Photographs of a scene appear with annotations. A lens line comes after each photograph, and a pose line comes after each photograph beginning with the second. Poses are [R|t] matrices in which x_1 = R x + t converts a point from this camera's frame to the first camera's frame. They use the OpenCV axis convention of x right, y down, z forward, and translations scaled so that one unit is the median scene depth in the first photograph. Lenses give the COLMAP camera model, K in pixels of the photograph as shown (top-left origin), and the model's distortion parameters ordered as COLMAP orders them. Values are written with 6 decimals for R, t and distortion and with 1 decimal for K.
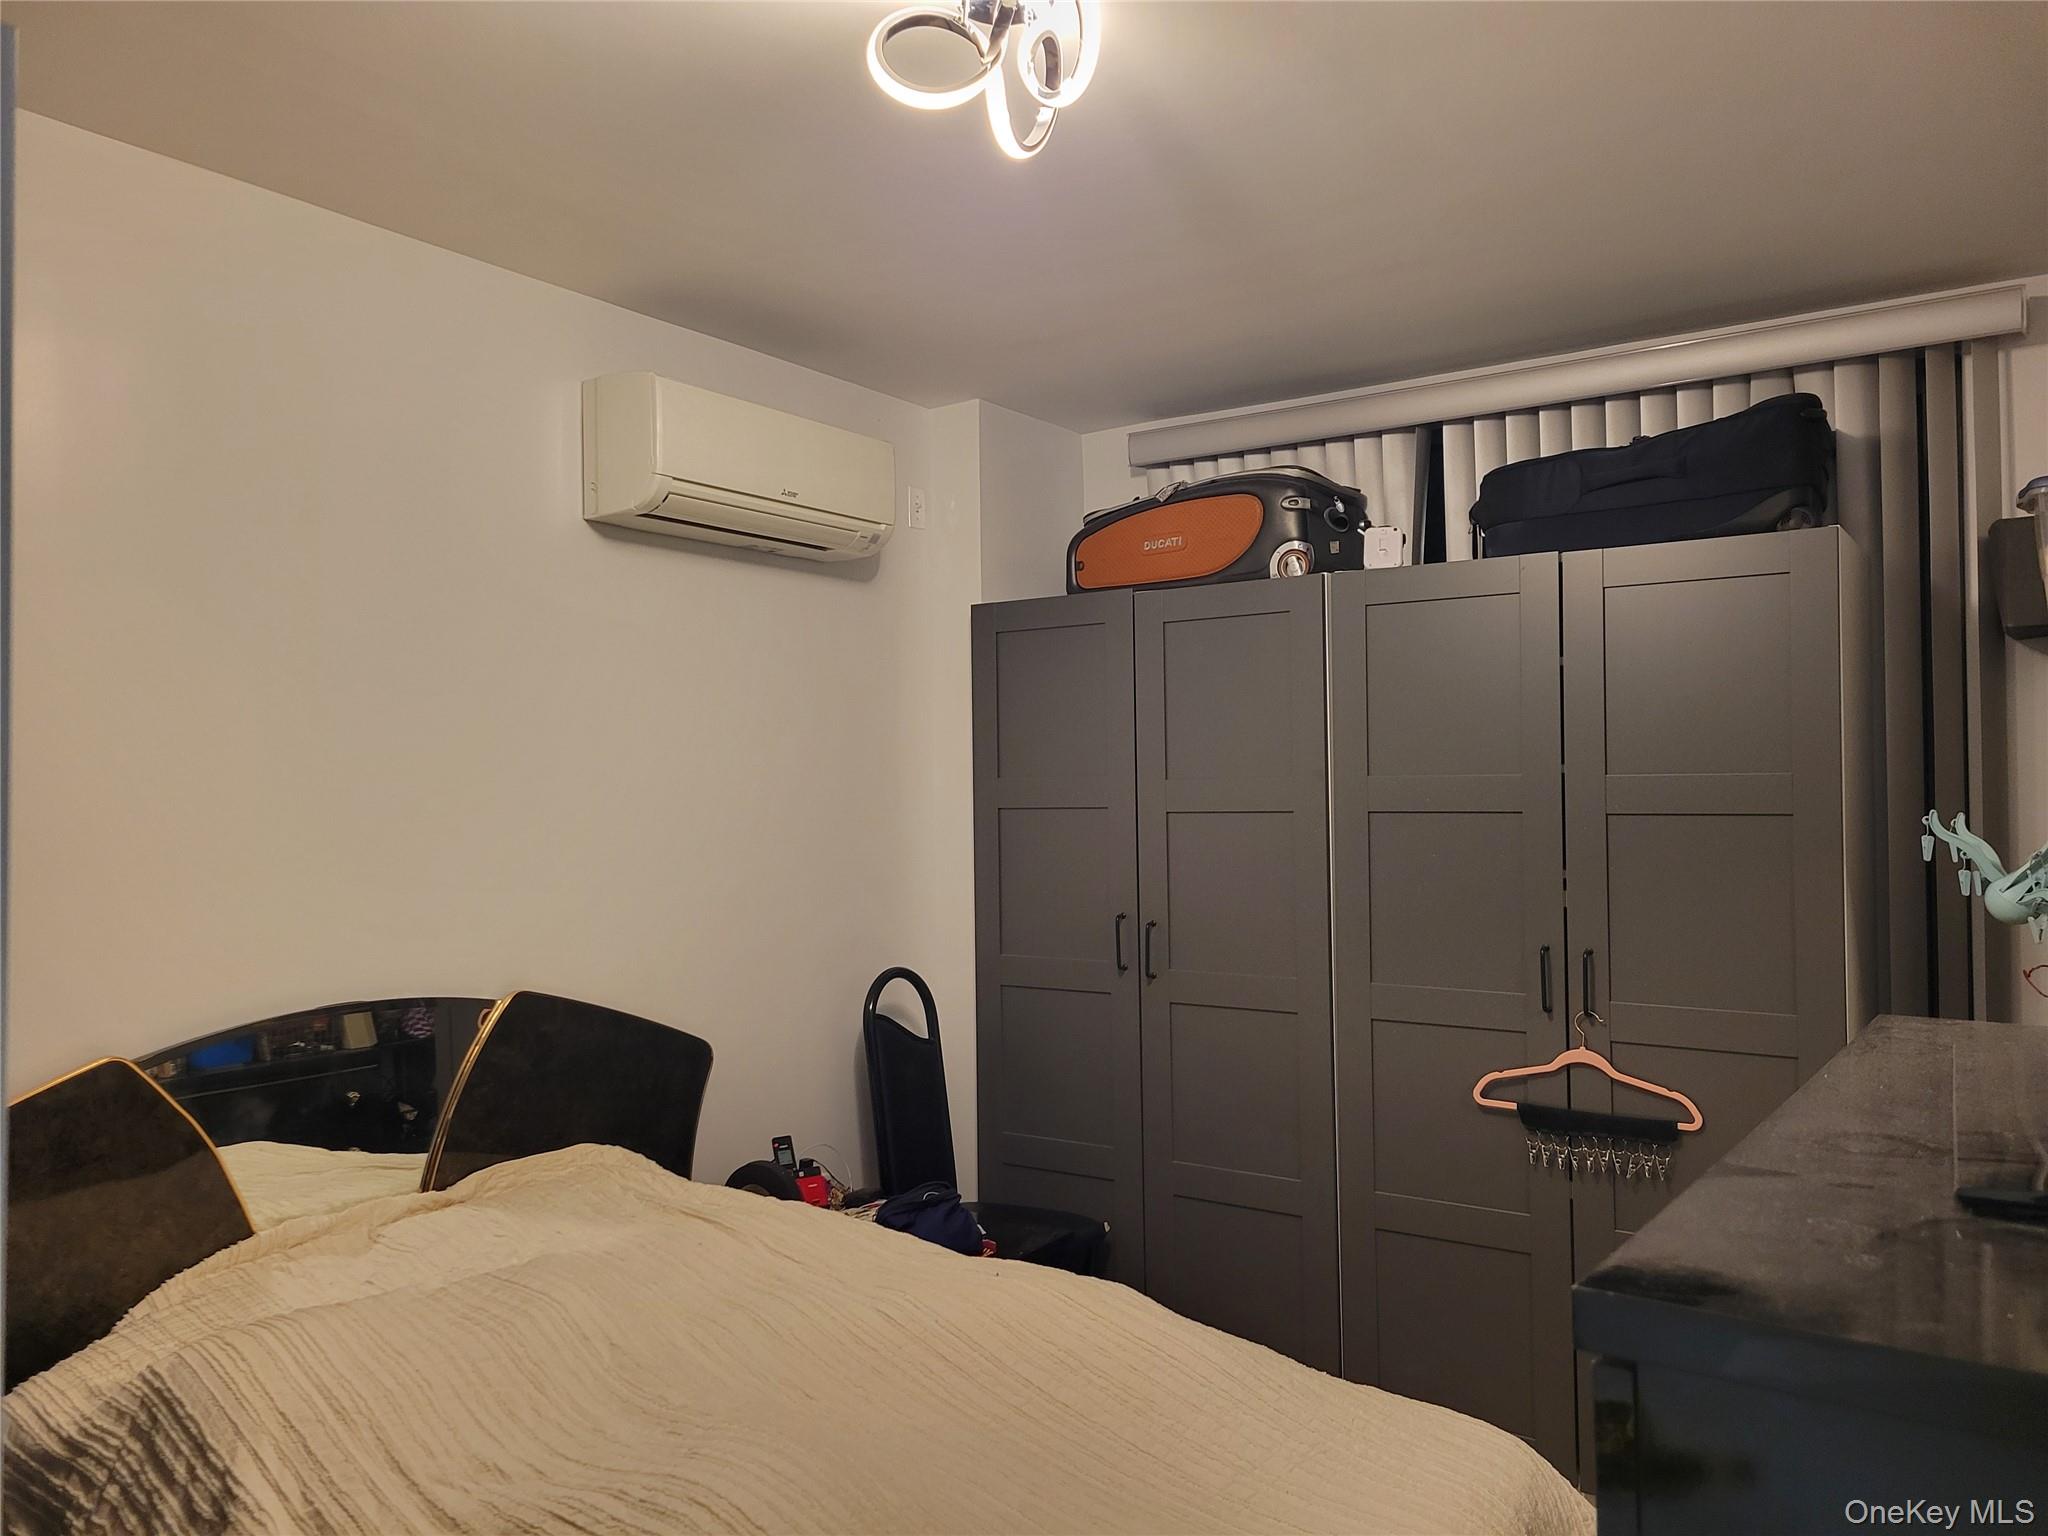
lens RADIAL K [[1527.7, 0, 1014.2], [0, 1527.7, 768.6], [0, 0, 1]] dist [-0.004817, 0.002655]
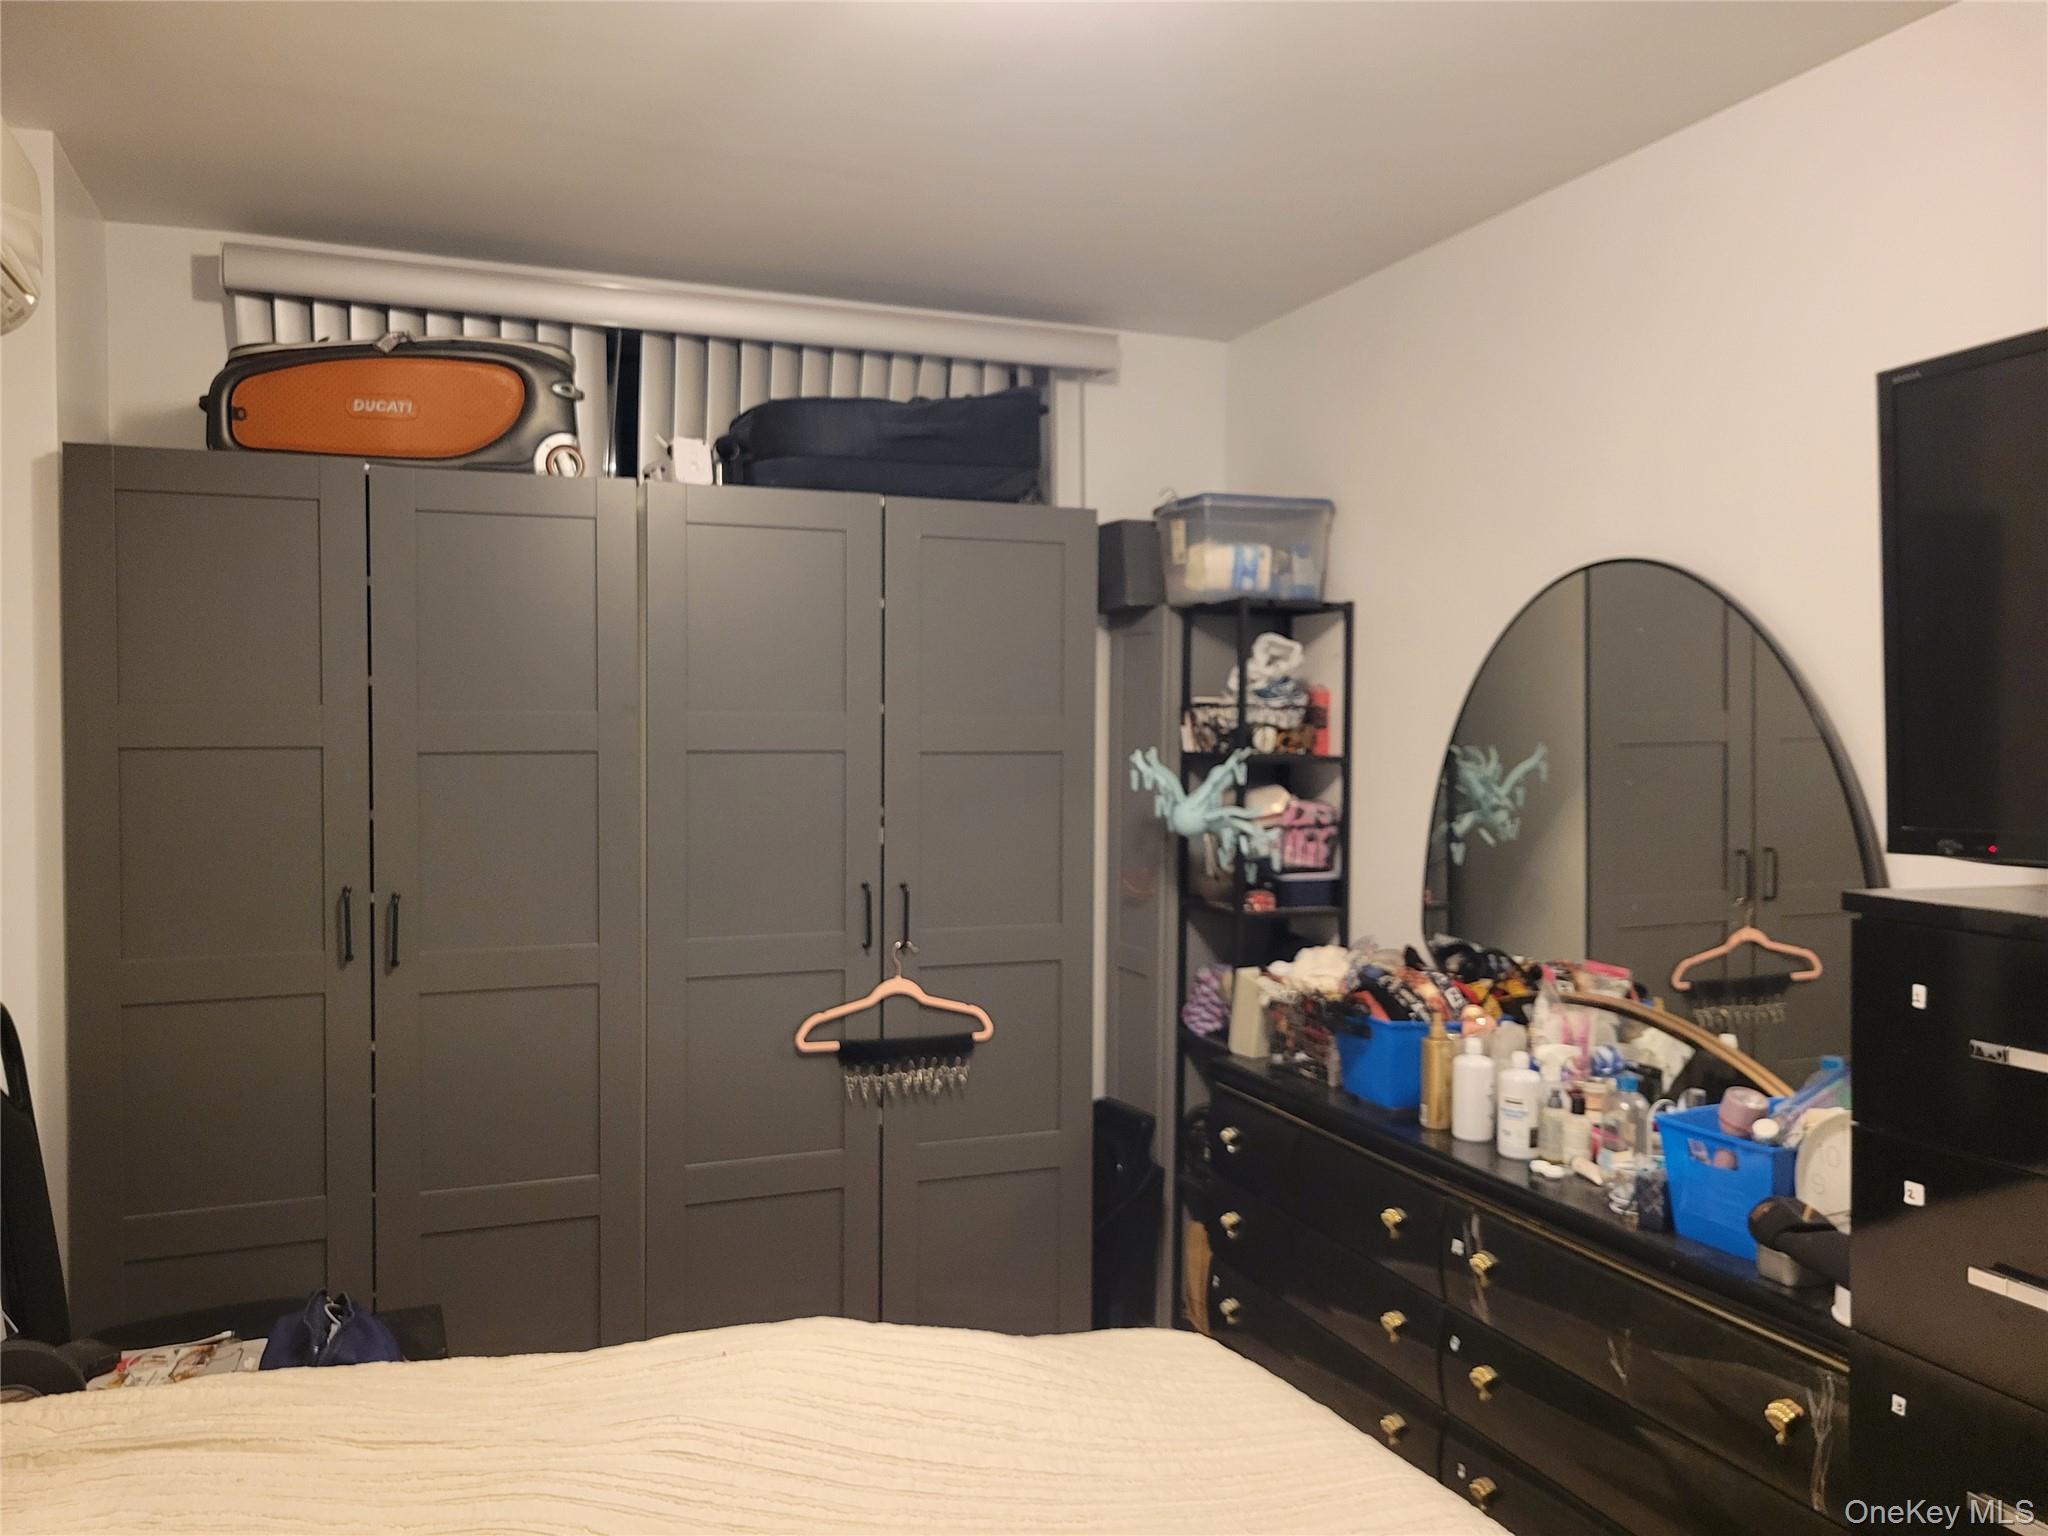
lens RADIAL K [[1527.7, 0, 1015.6], [0, 1527.7, 763.9], [0, 0, 1]] dist [-0.004817, 0.002655]
pose [[0.541518, -0.006495, 0.840664, -0.447945], [-0.018205, 0.999645, 0.019450, 0.014926], [-0.840492, -0.025837, 0.541207, 0.364180]]
